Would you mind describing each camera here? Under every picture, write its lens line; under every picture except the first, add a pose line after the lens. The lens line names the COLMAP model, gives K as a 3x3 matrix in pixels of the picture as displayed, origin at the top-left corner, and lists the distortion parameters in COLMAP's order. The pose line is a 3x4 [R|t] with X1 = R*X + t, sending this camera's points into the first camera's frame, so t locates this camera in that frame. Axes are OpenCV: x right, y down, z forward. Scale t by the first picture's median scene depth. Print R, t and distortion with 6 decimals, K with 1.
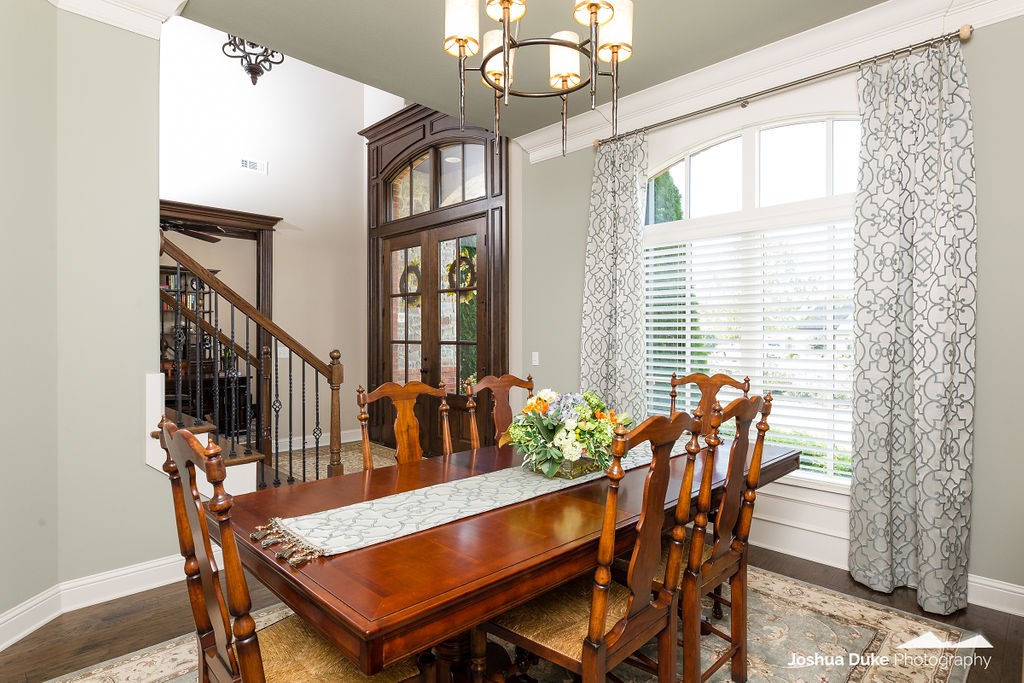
lens RADIAL K [[549.3, 0, 511.3], [0, 549.3, 341.4], [0, 0, 1]] dist [-0.012068, -0.001137]
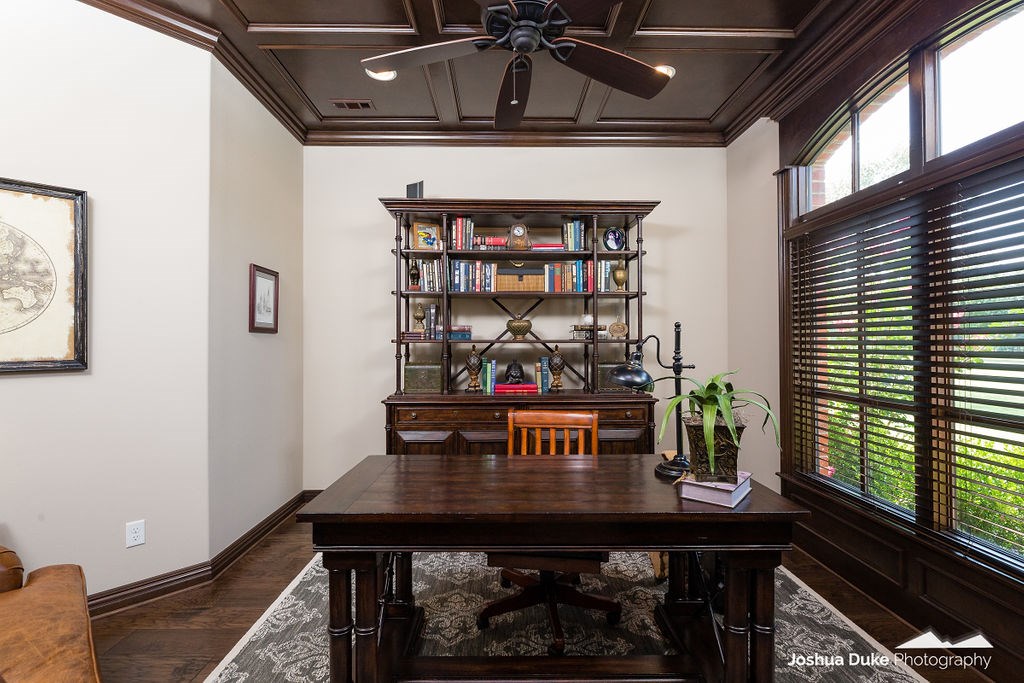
lens RADIAL K [[480.3, 0, 508.8], [0, 480.3, 338.8], [0, 0, 1]] dist [-0.000943, -0.000321]
pose [[0.731163, -0.000514, -0.682203, -0.343534], [-0.004749, 0.999972, -0.005844, -0.010977], [0.682186, 0.007513, 0.731140, 0.608366]]
